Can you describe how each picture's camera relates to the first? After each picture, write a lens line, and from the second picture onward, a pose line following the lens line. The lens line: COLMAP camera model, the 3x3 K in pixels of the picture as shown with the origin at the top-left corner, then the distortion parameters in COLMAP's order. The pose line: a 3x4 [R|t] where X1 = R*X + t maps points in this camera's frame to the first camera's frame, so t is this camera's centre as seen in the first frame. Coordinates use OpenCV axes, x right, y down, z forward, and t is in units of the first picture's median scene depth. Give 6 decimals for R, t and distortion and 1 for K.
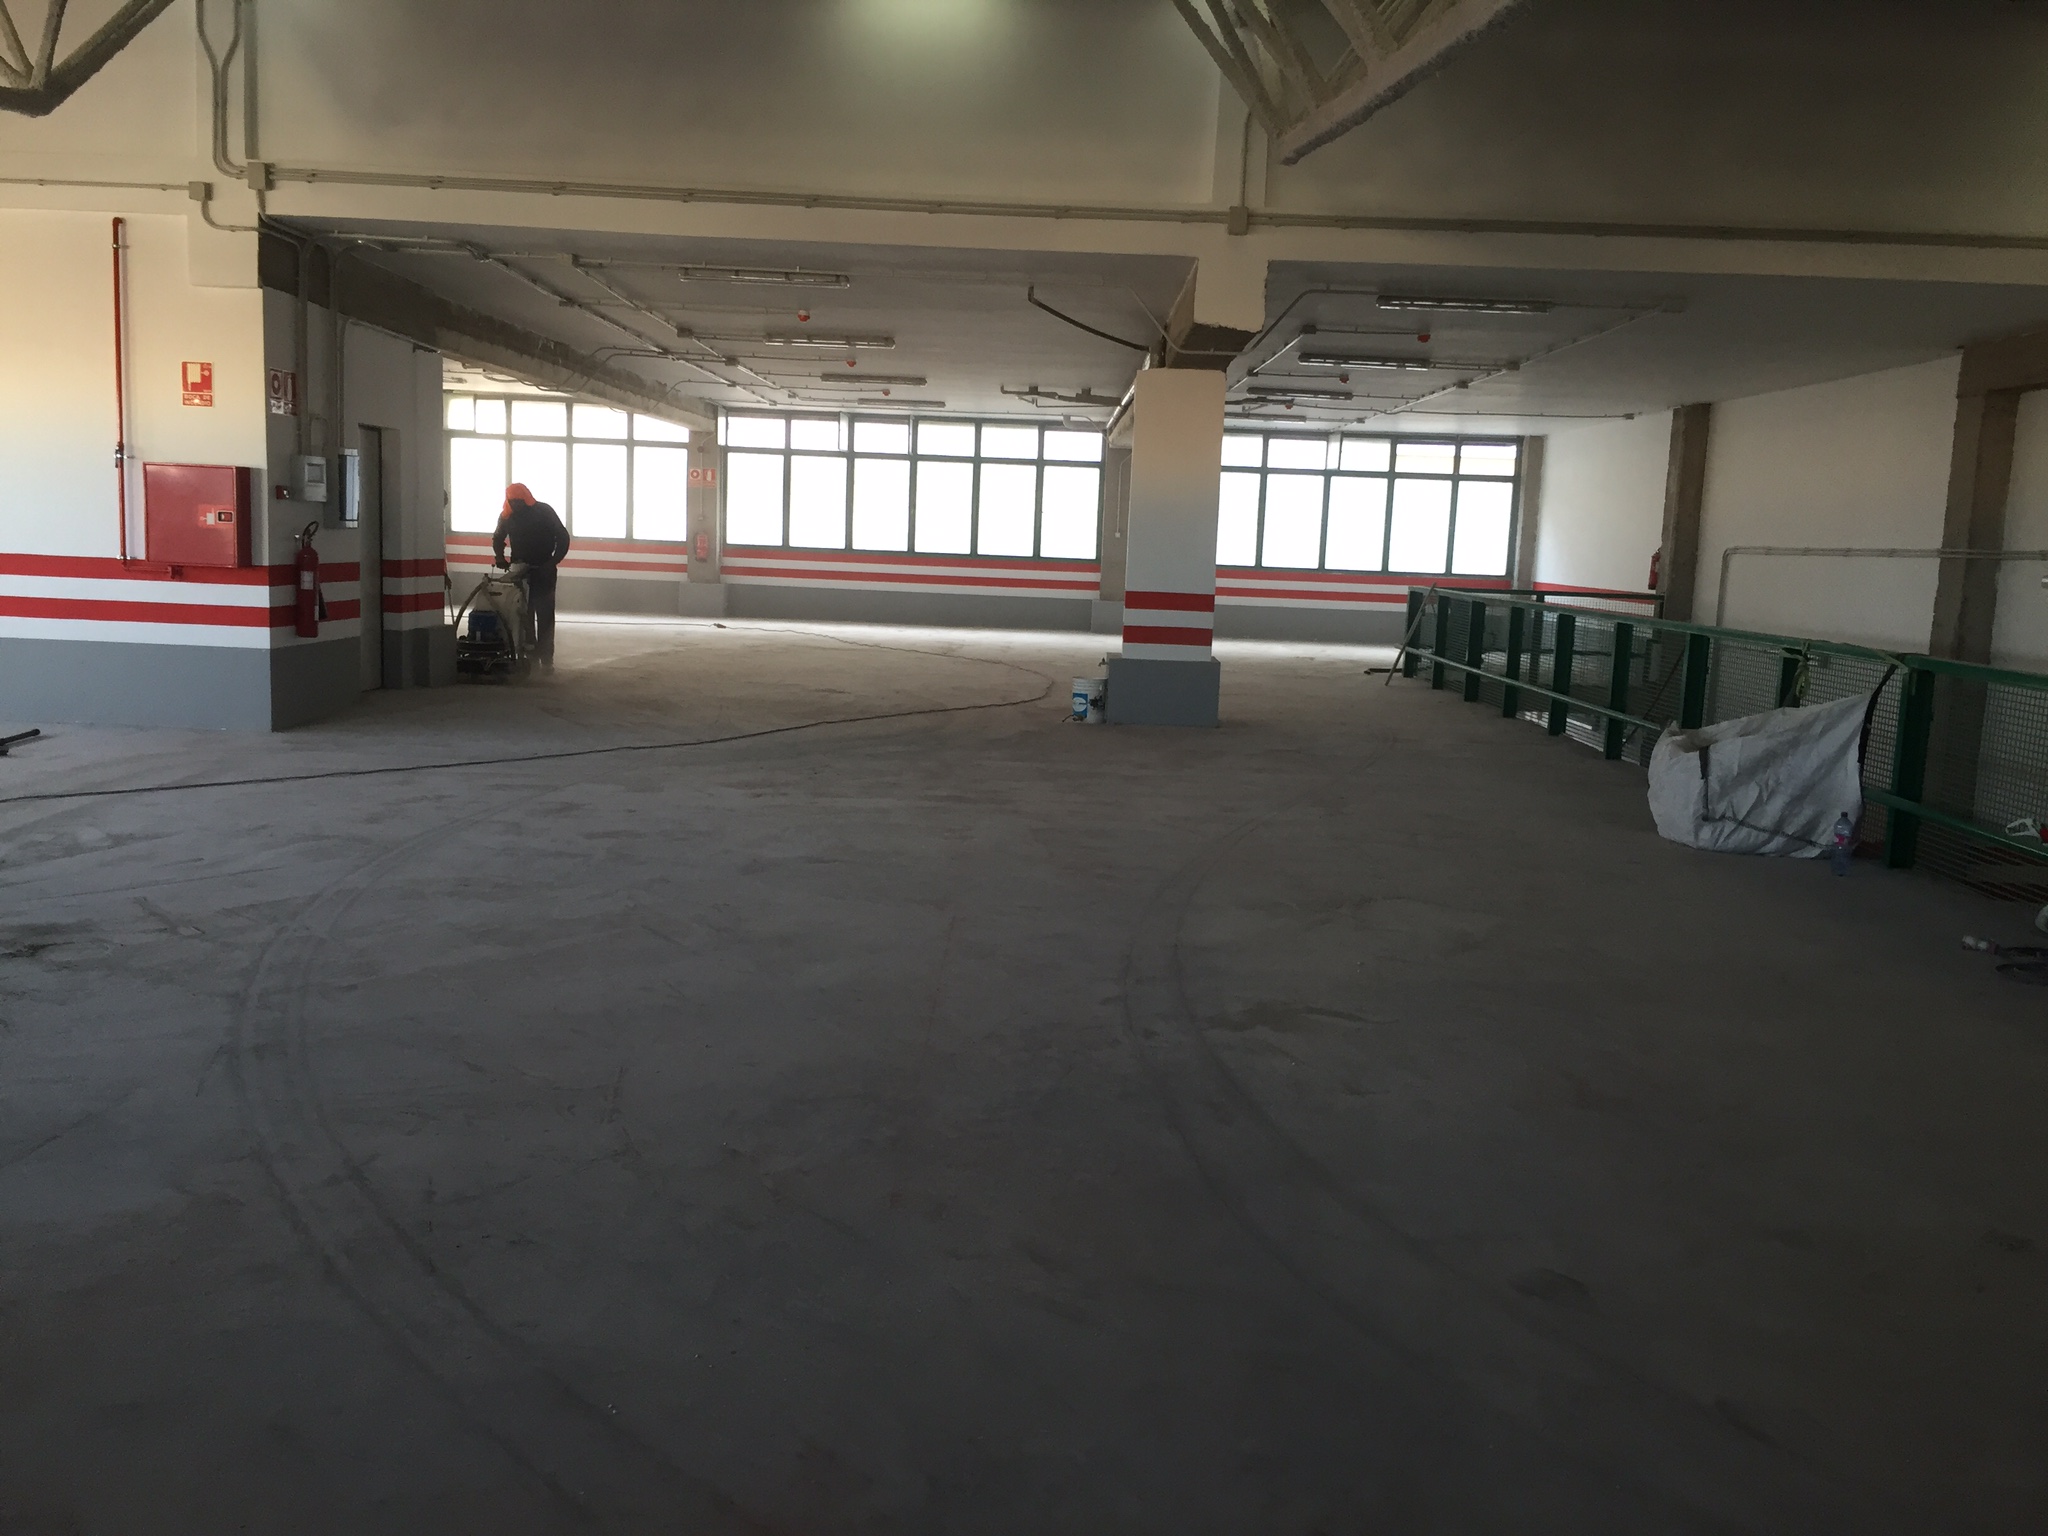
lens RADIAL K [[1739.2, 0, 1024.0], [0, 1739.2, 768.0], [0, 0, 1]] dist [0.096472, -0.137989]
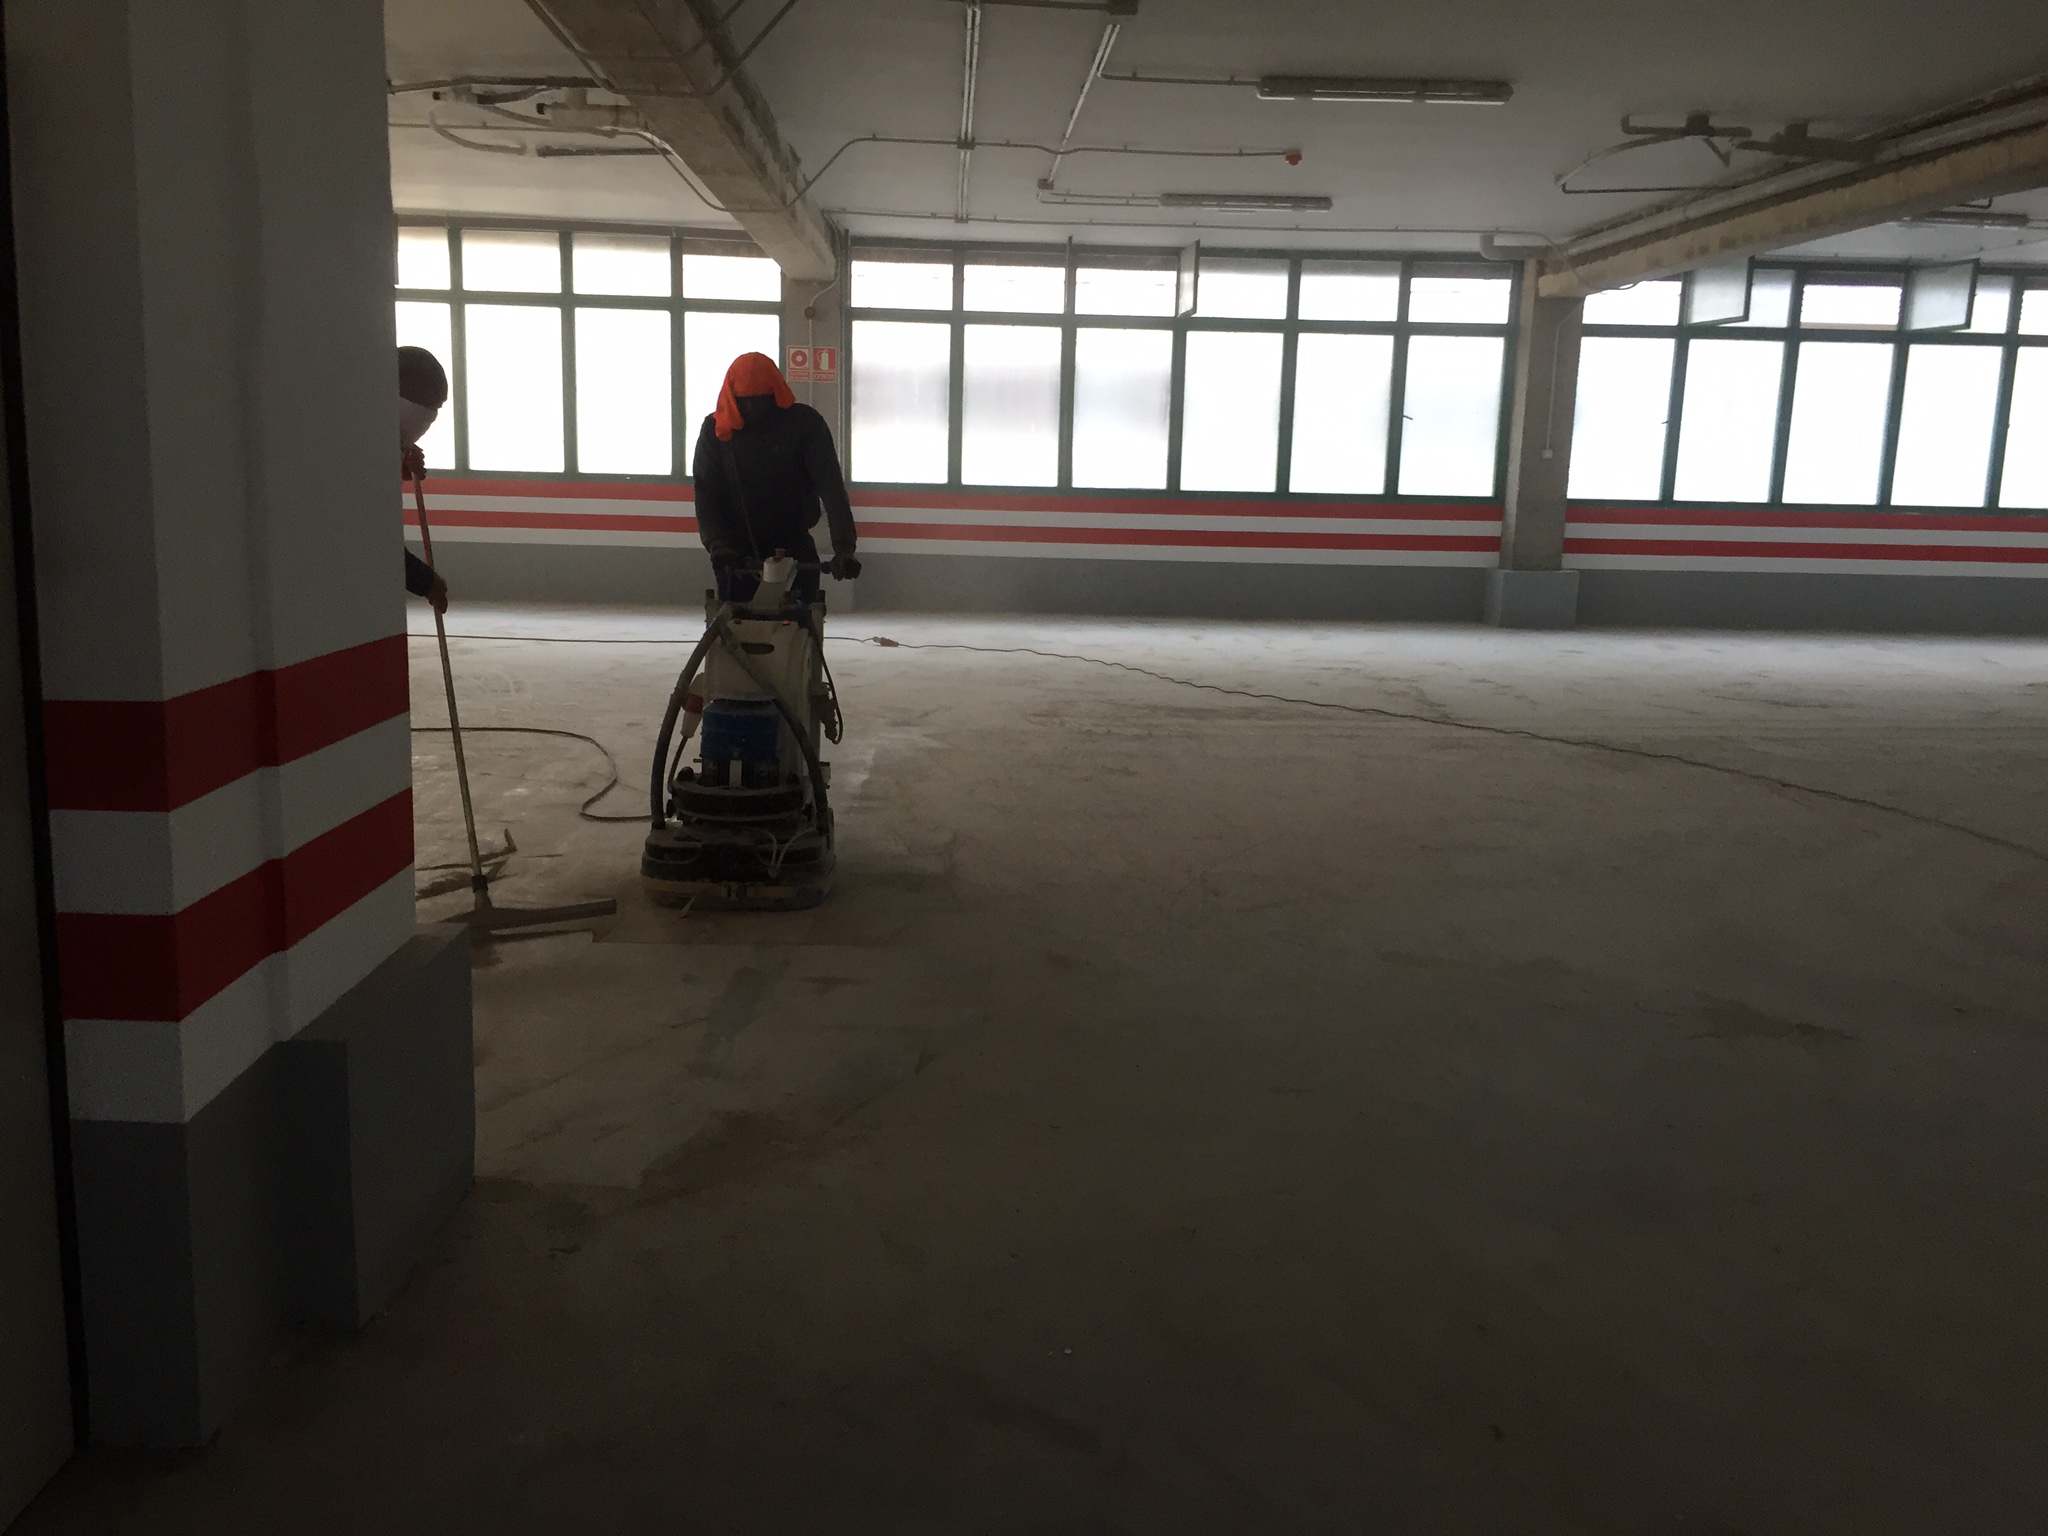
lens RADIAL K [[1739.2, 0, 1024.0], [0, 1739.2, 768.0], [0, 0, 1]] dist [0.096472, -0.137989]
pose [[0.998537, -0.023136, 0.048866, -0.263473], [0.020920, 0.998751, 0.045378, -0.109458], [-0.049854, -0.044289, 0.997774, 0.776237]]
